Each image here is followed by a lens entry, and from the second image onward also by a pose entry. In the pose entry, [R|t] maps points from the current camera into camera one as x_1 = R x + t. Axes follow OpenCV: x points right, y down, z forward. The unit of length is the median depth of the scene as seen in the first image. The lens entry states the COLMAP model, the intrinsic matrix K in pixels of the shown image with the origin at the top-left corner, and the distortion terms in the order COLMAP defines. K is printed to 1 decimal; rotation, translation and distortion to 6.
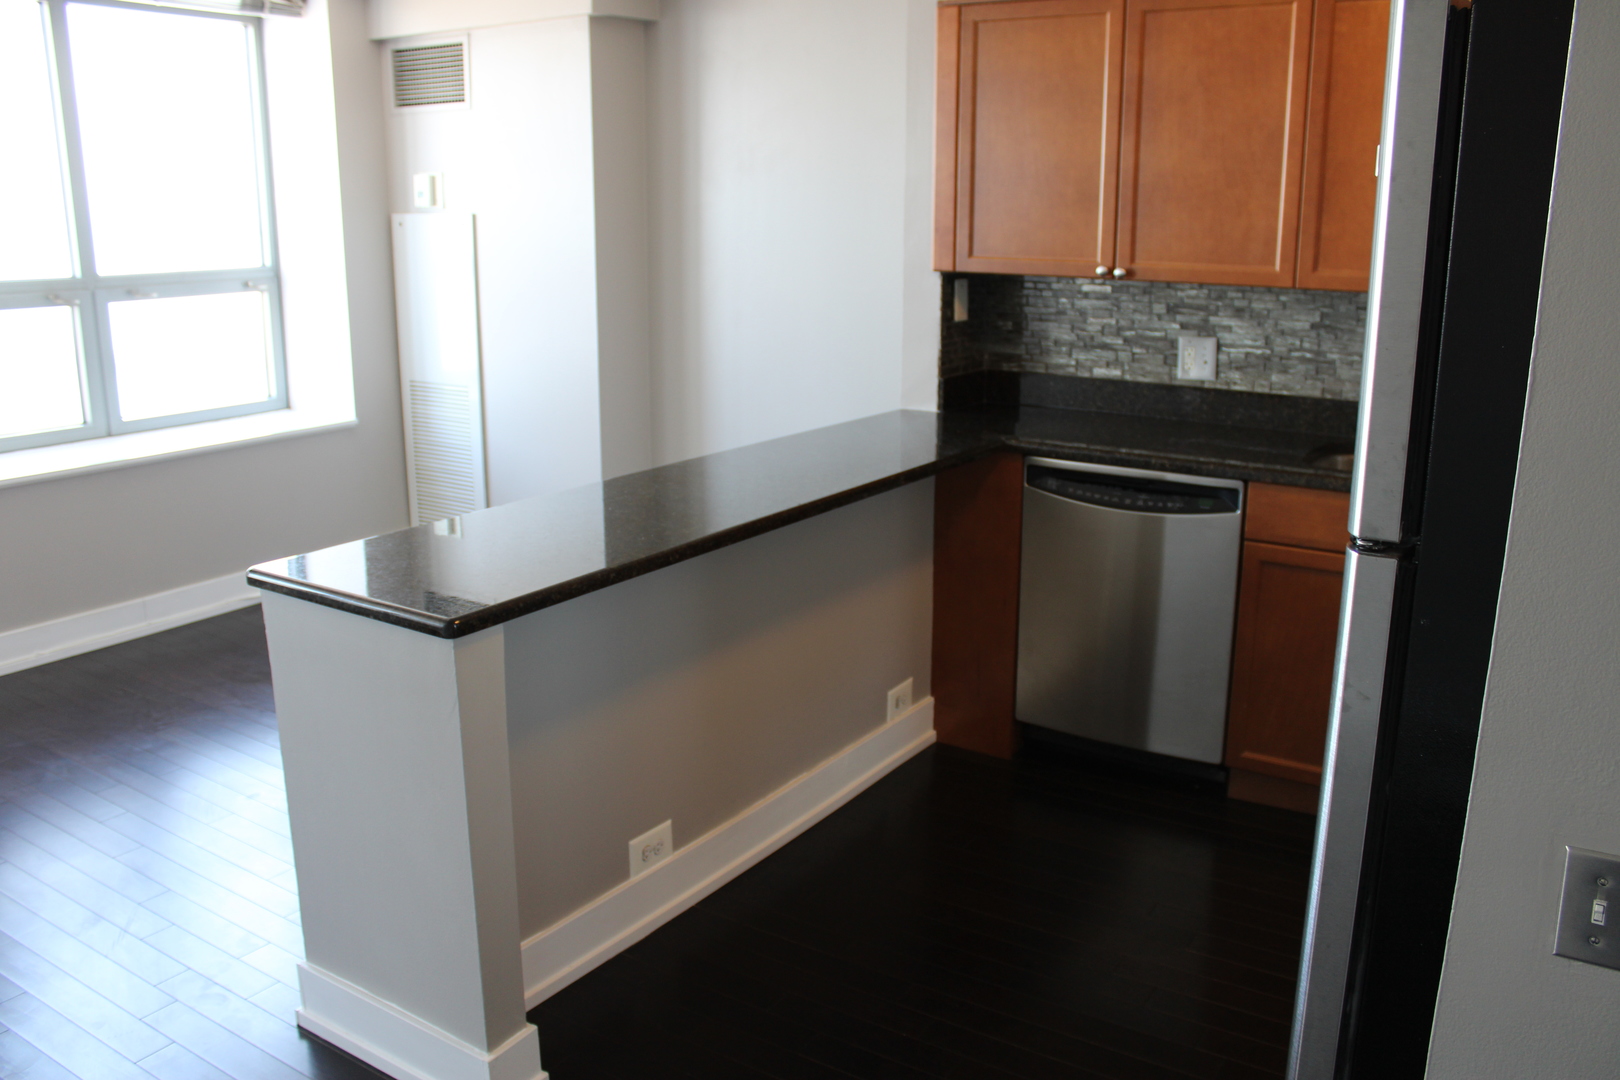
lens RADIAL K [[1402.1, 0, 810.0], [0, 1402.1, 540.0], [0, 0, 1]] dist [-0.008009, 0.000129]
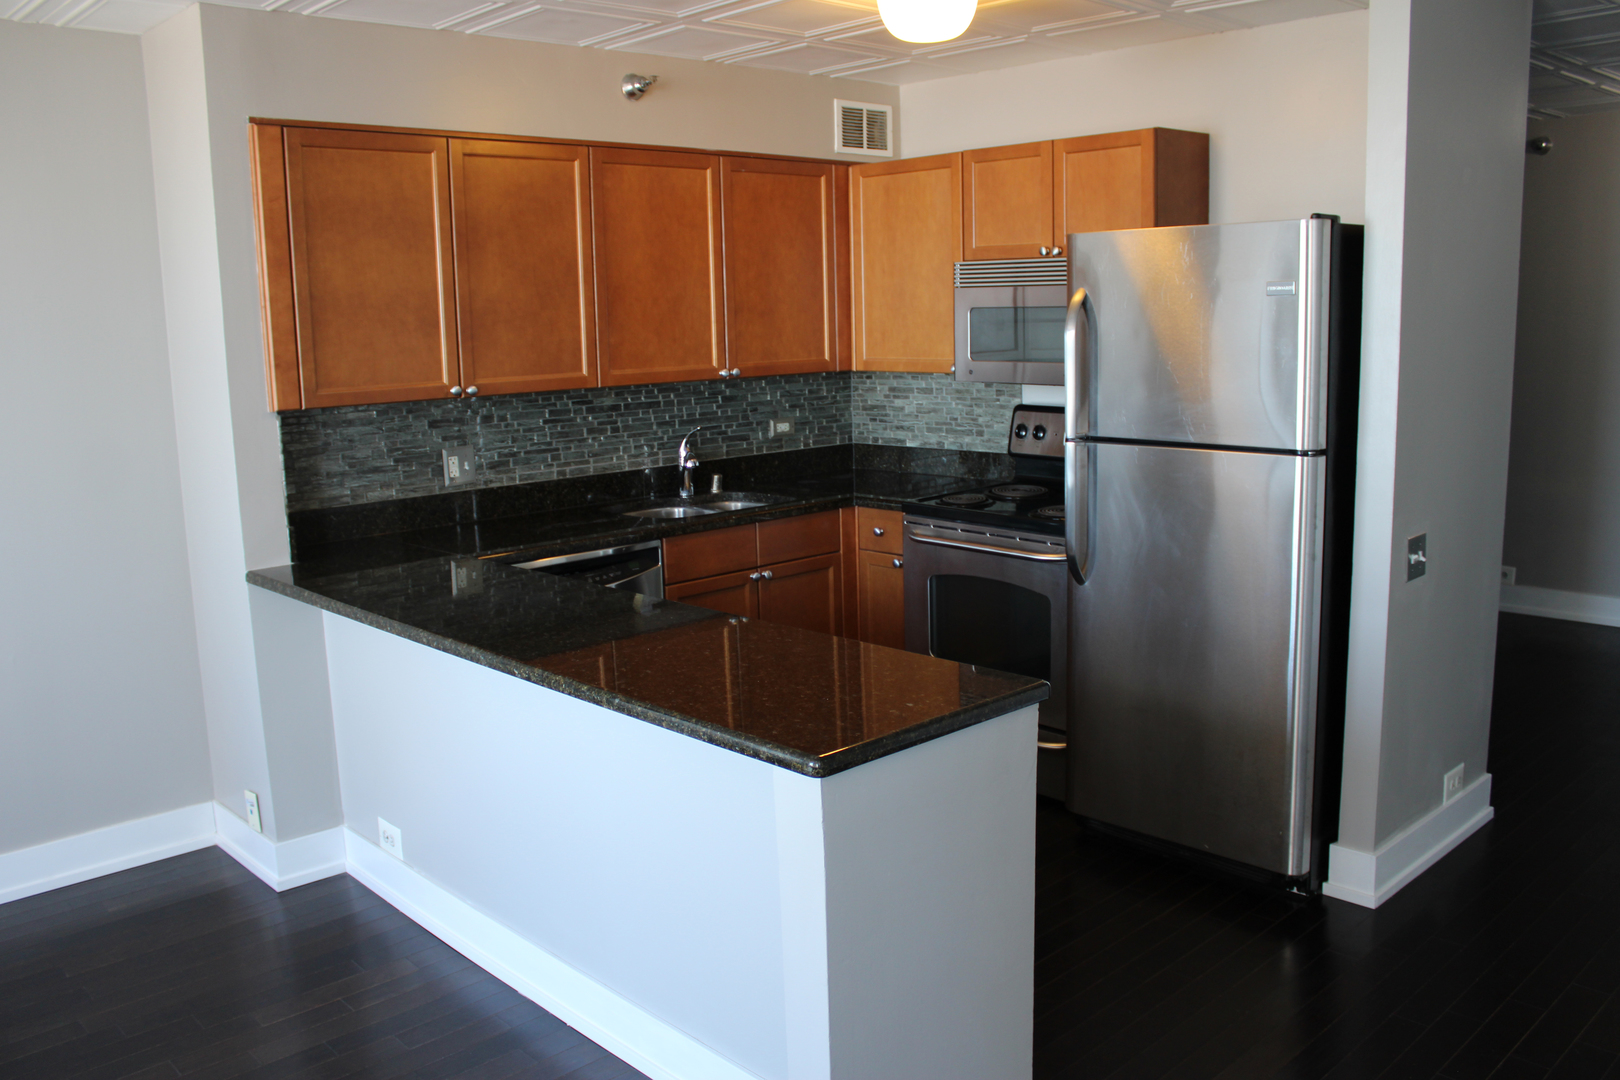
lens RADIAL K [[1402.1, 0, 810.0], [0, 1402.1, 540.0], [0, 0, 1]] dist [-0.008009, 0.000129]
pose [[0.239122, -0.179464, 0.954261, -0.704147], [0.270248, 0.956241, 0.112117, -0.121150], [-0.932624, 0.231077, 0.277158, 0.448378]]
